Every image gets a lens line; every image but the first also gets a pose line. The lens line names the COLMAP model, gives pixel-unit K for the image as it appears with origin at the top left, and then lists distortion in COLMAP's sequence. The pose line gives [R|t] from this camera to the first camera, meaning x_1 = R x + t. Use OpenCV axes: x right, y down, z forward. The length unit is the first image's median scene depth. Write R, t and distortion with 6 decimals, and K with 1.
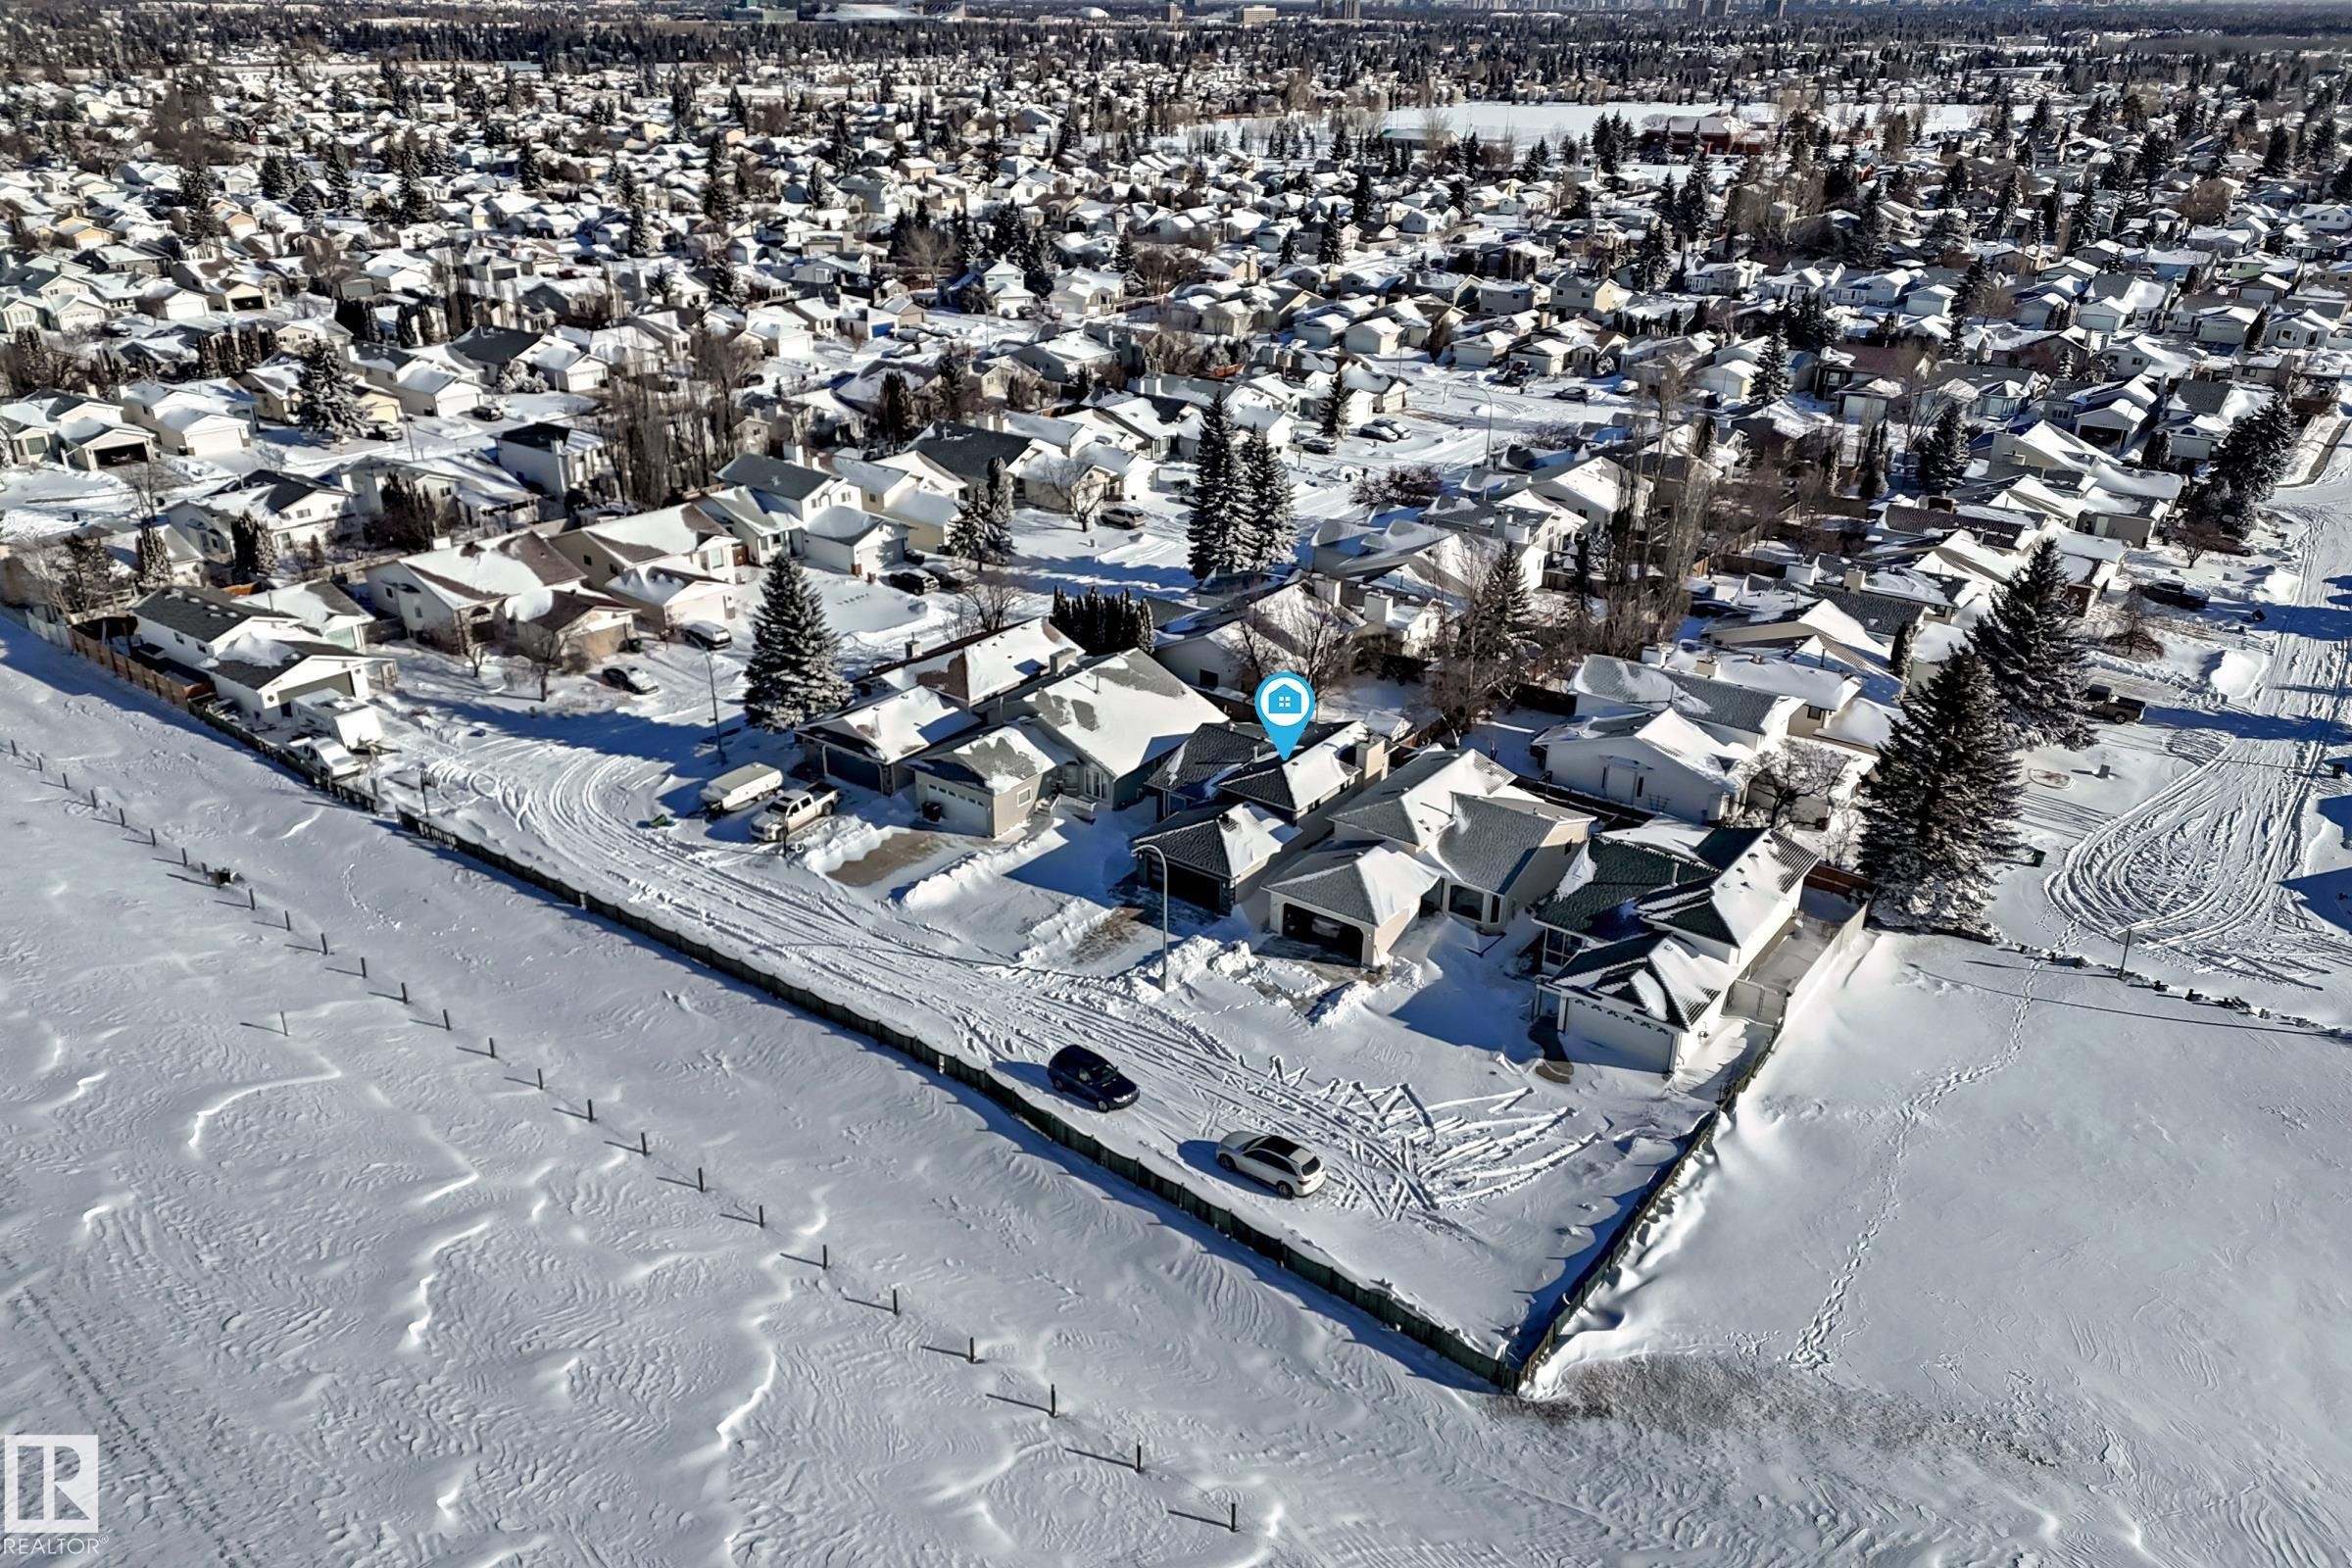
lens RADIAL K [[1741.3, 0, 1176.7], [0, 1741.3, 783.8], [0, 0, 1]] dist [0.055750, -0.025286]
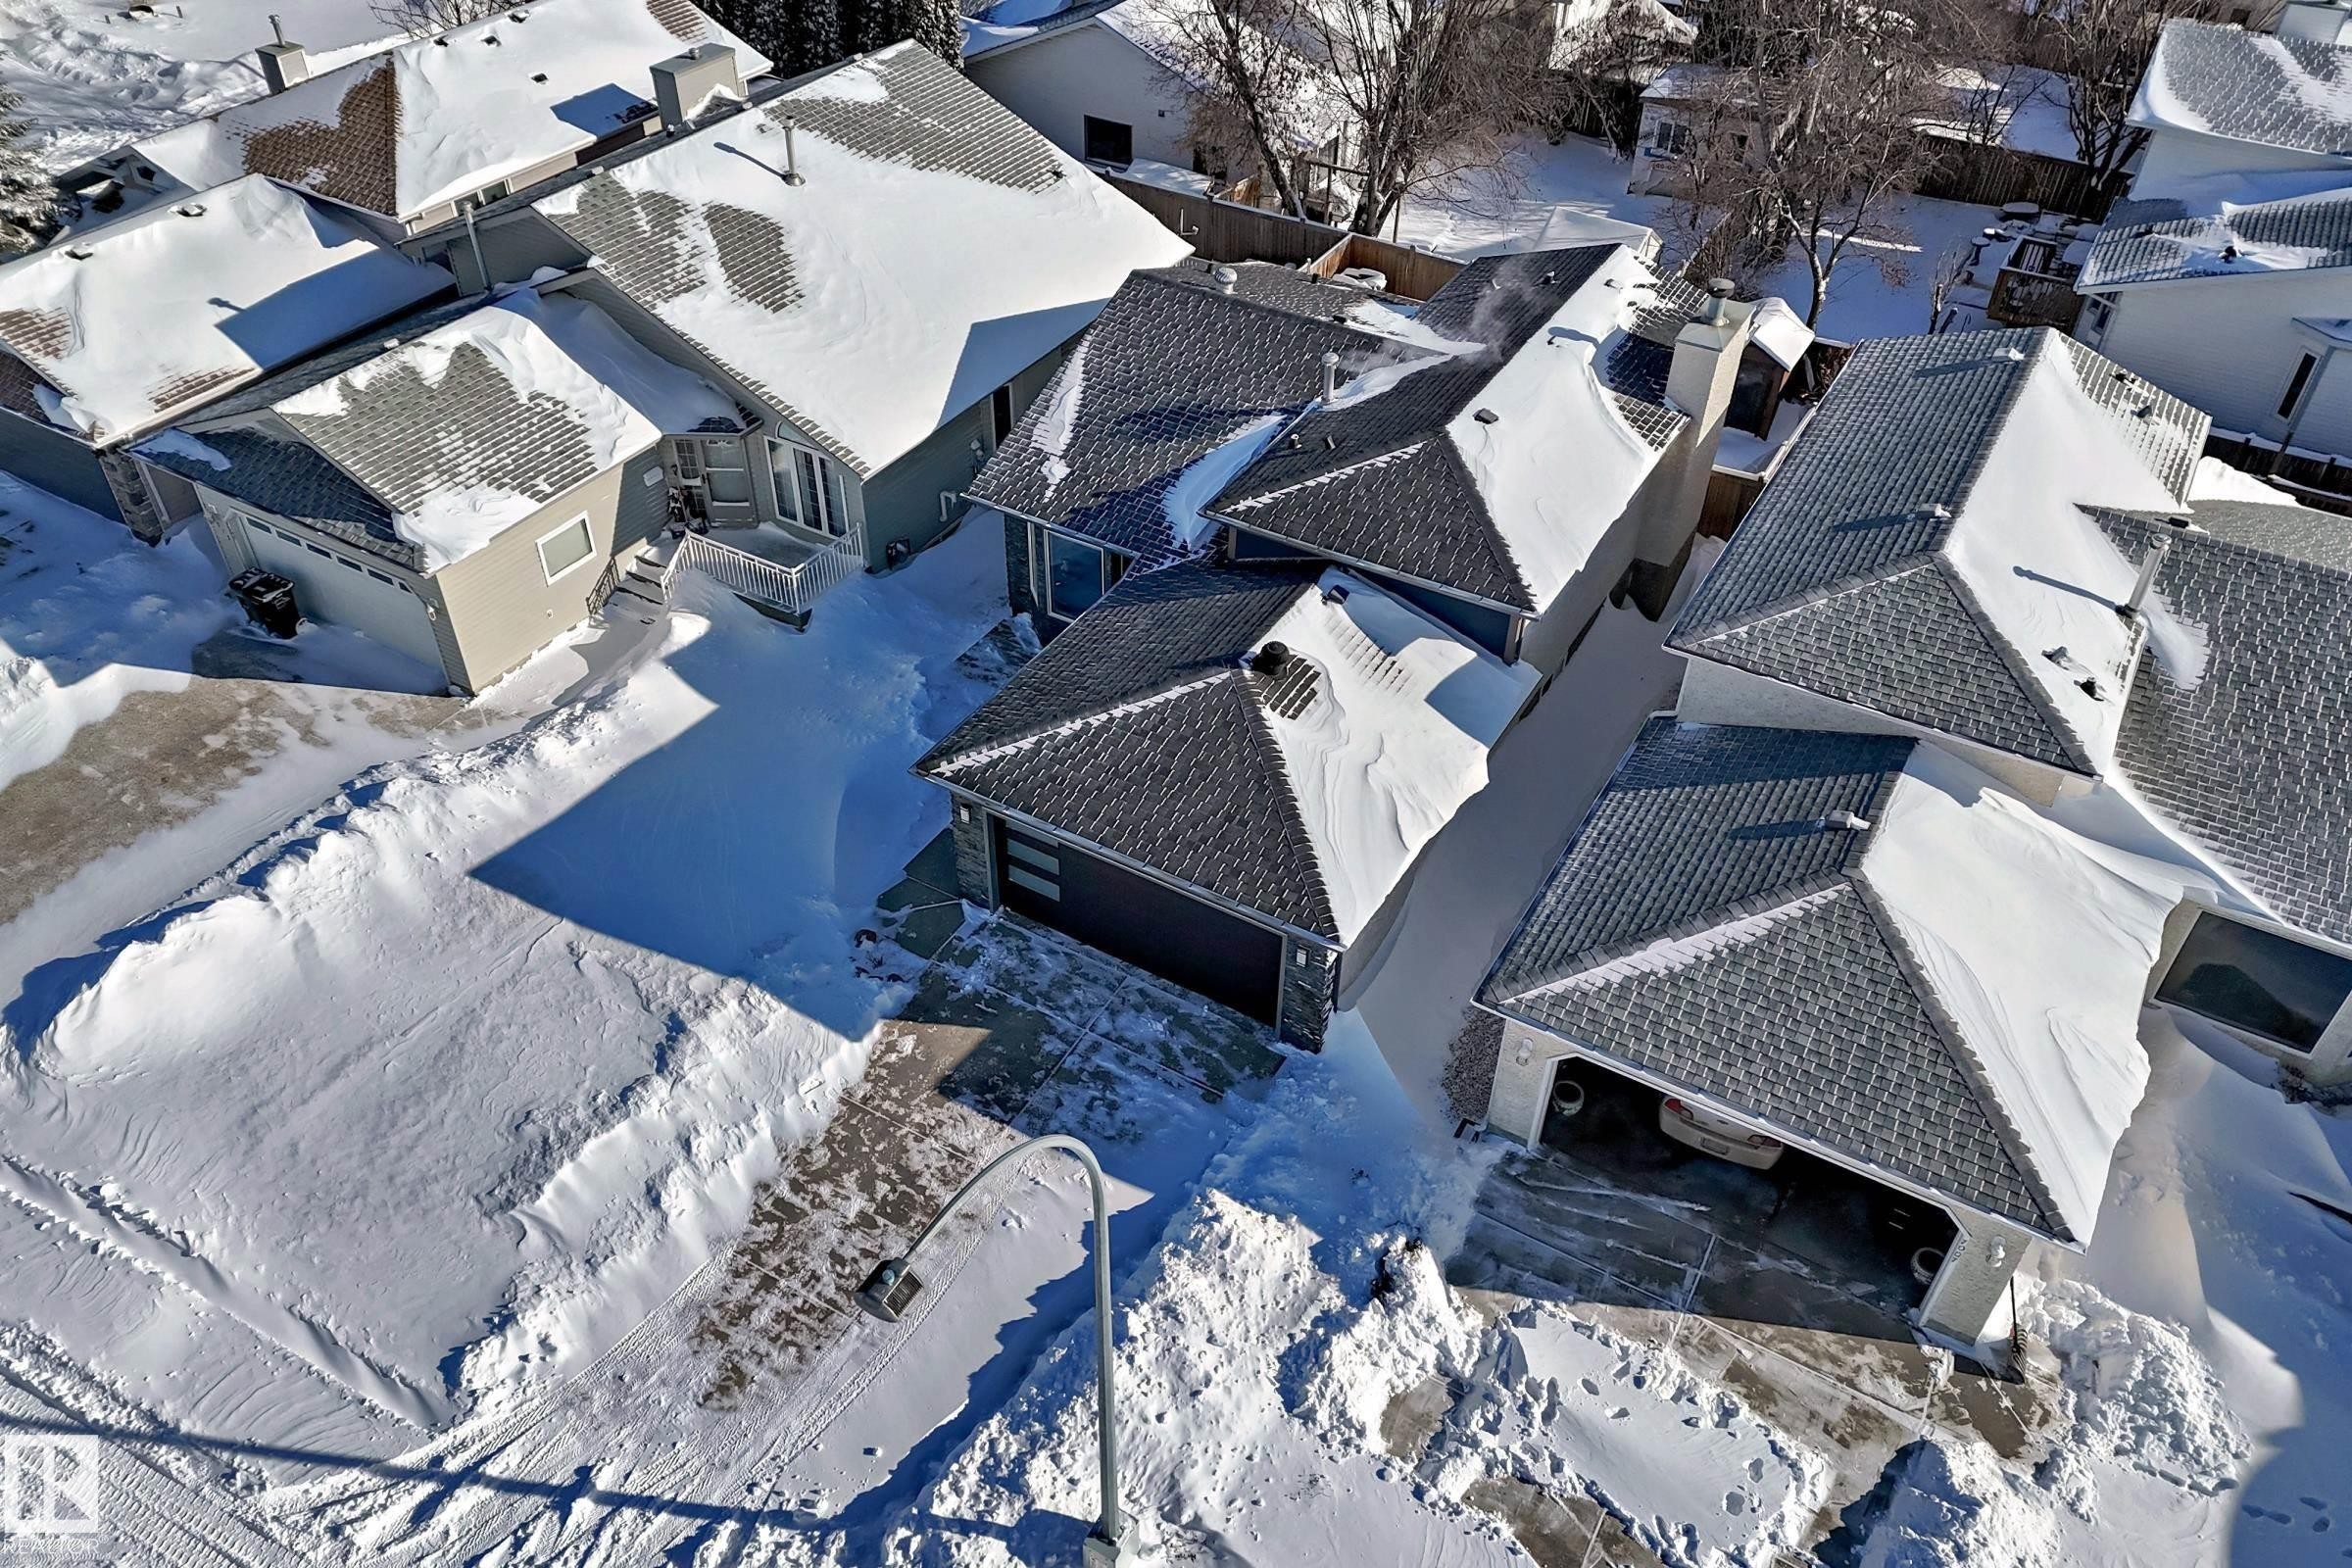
lens RADIAL K [[1741.3, 0, 1192.9], [0, 1741.3, 794.5], [0, 0, 1]] dist [0.055750, -0.025286]
pose [[0.994130, -0.065112, 0.086405, -0.007983], [0.038911, 0.960365, 0.276018, -0.031699], [-0.100952, -0.271035, 0.957261, 0.686687]]
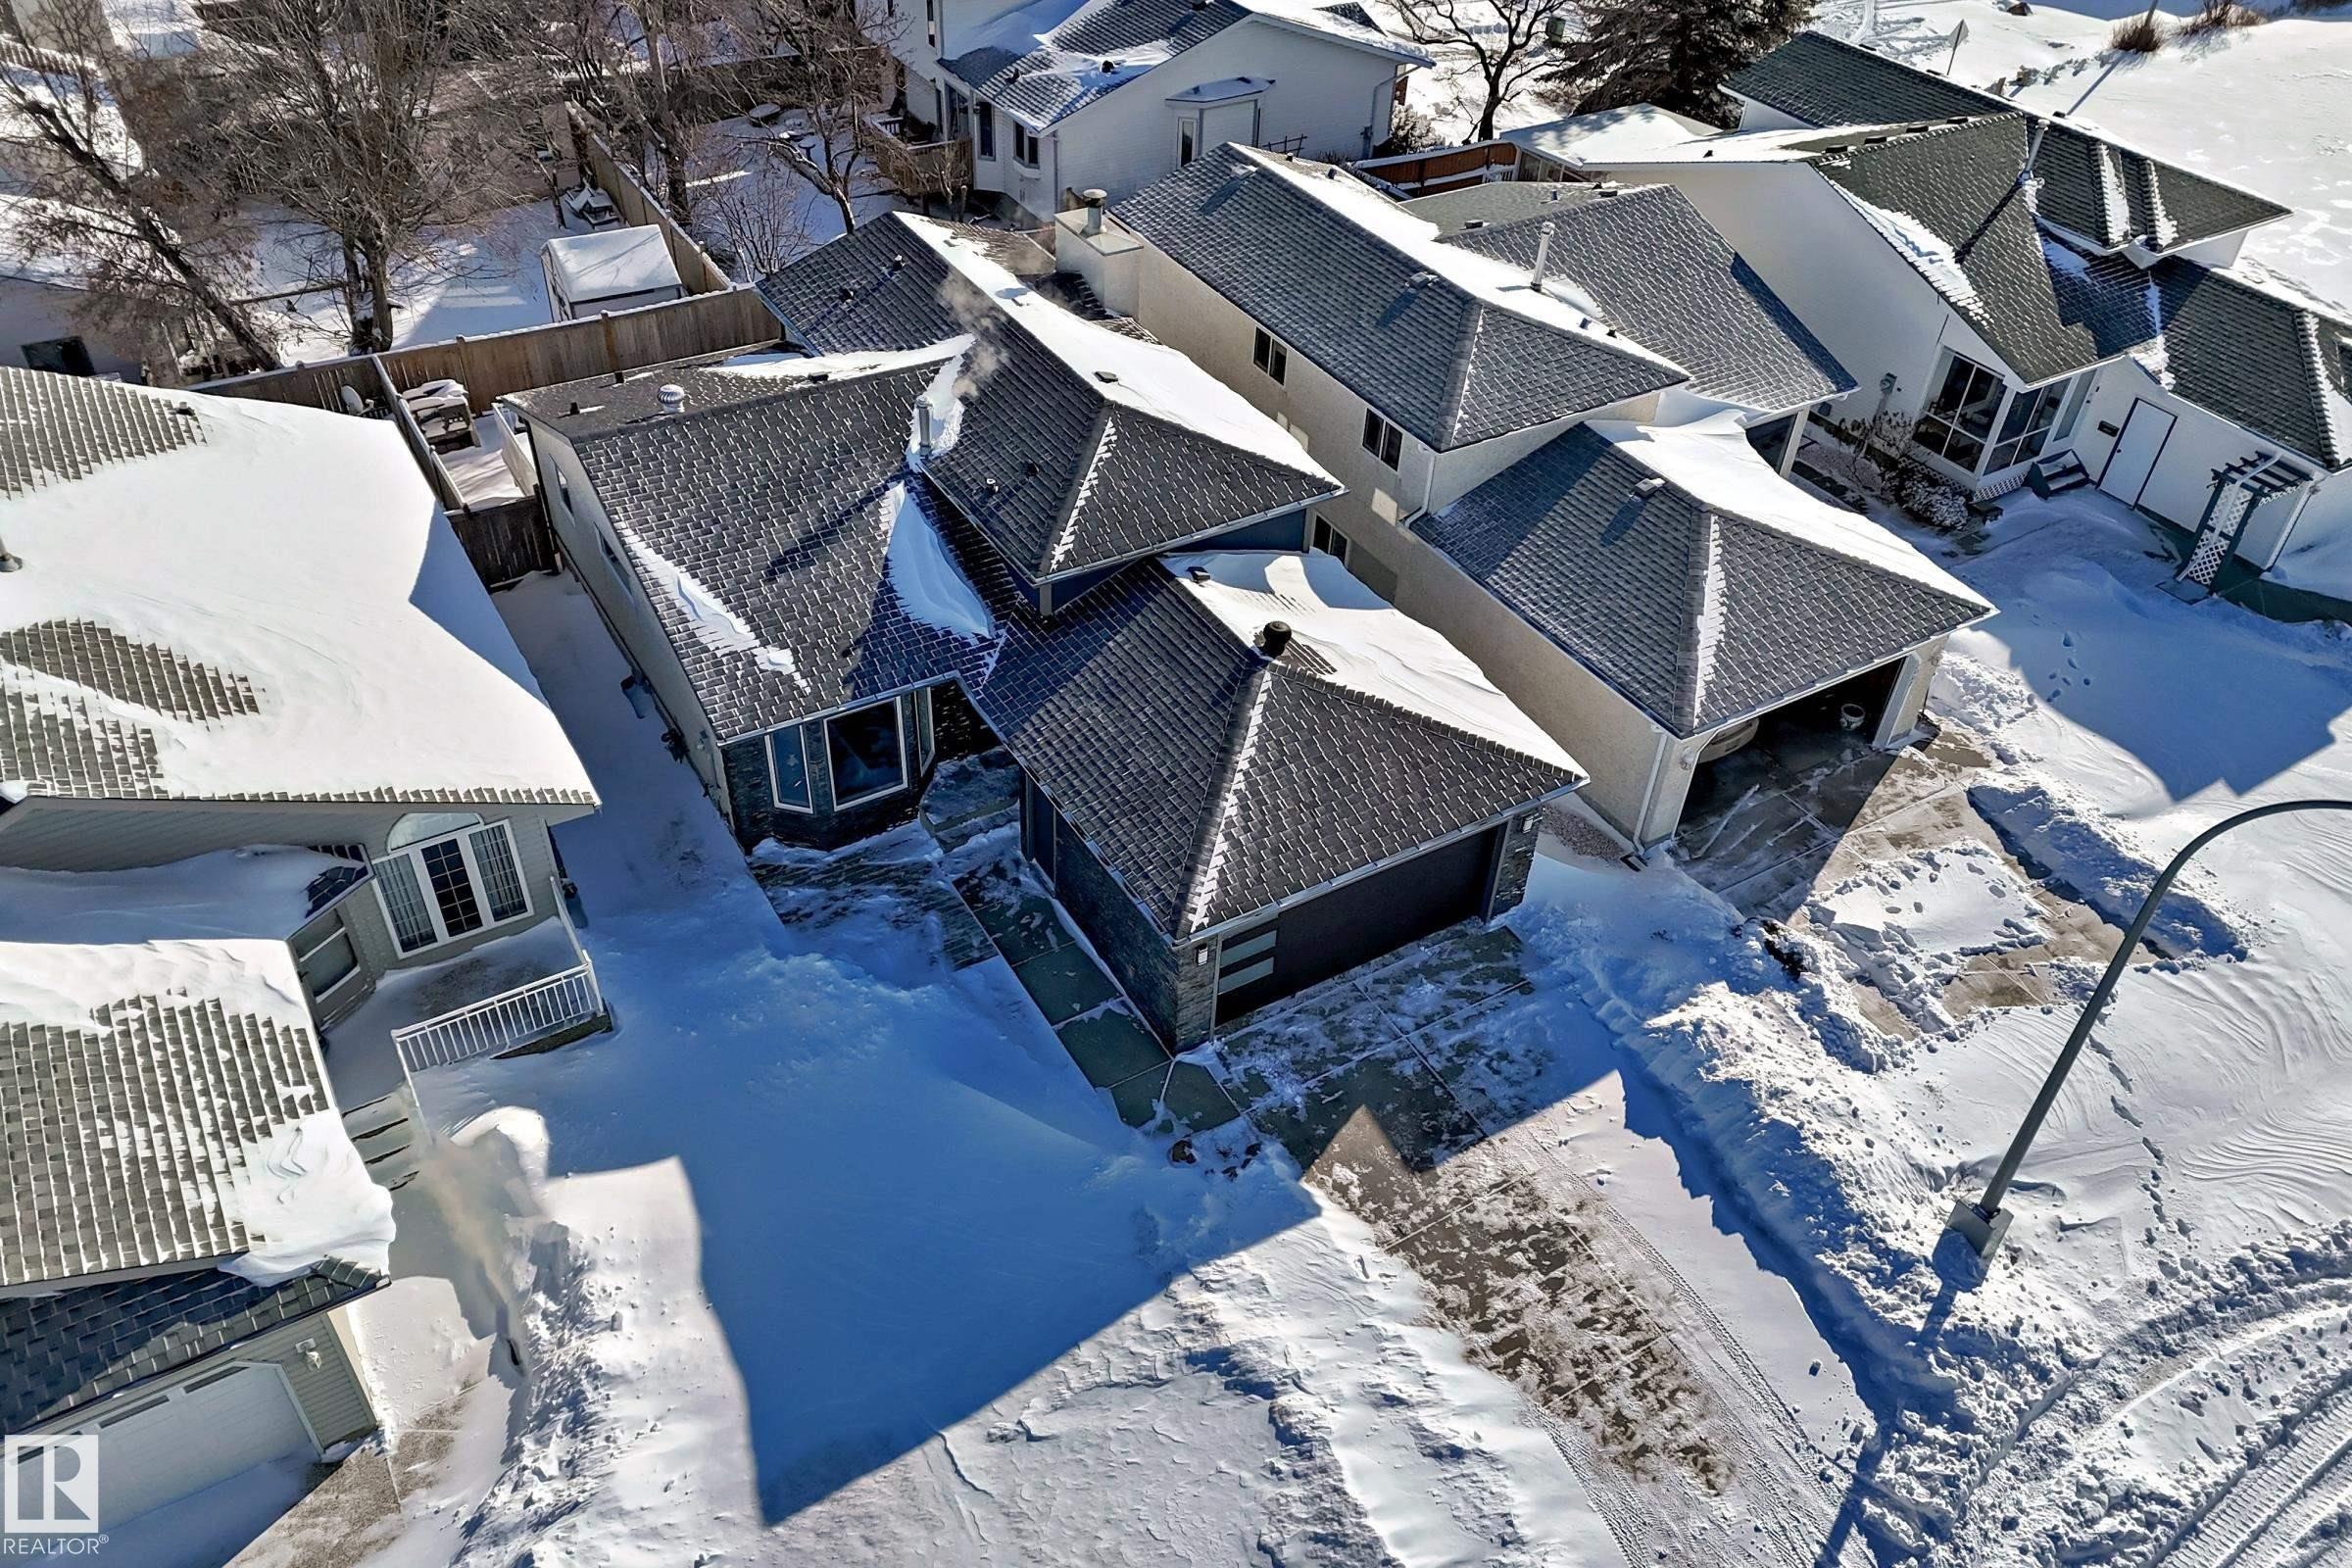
lens RADIAL K [[1741.3, 0, 1190.7], [0, 1741.3, 765.7], [0, 0, 1]] dist [0.055750, -0.025286]
pose [[0.371045, -0.583504, 0.722391, -0.167989], [0.345711, 0.808803, 0.475733, -0.089044], [-0.861864, 0.073220, 0.501826, 0.814343]]
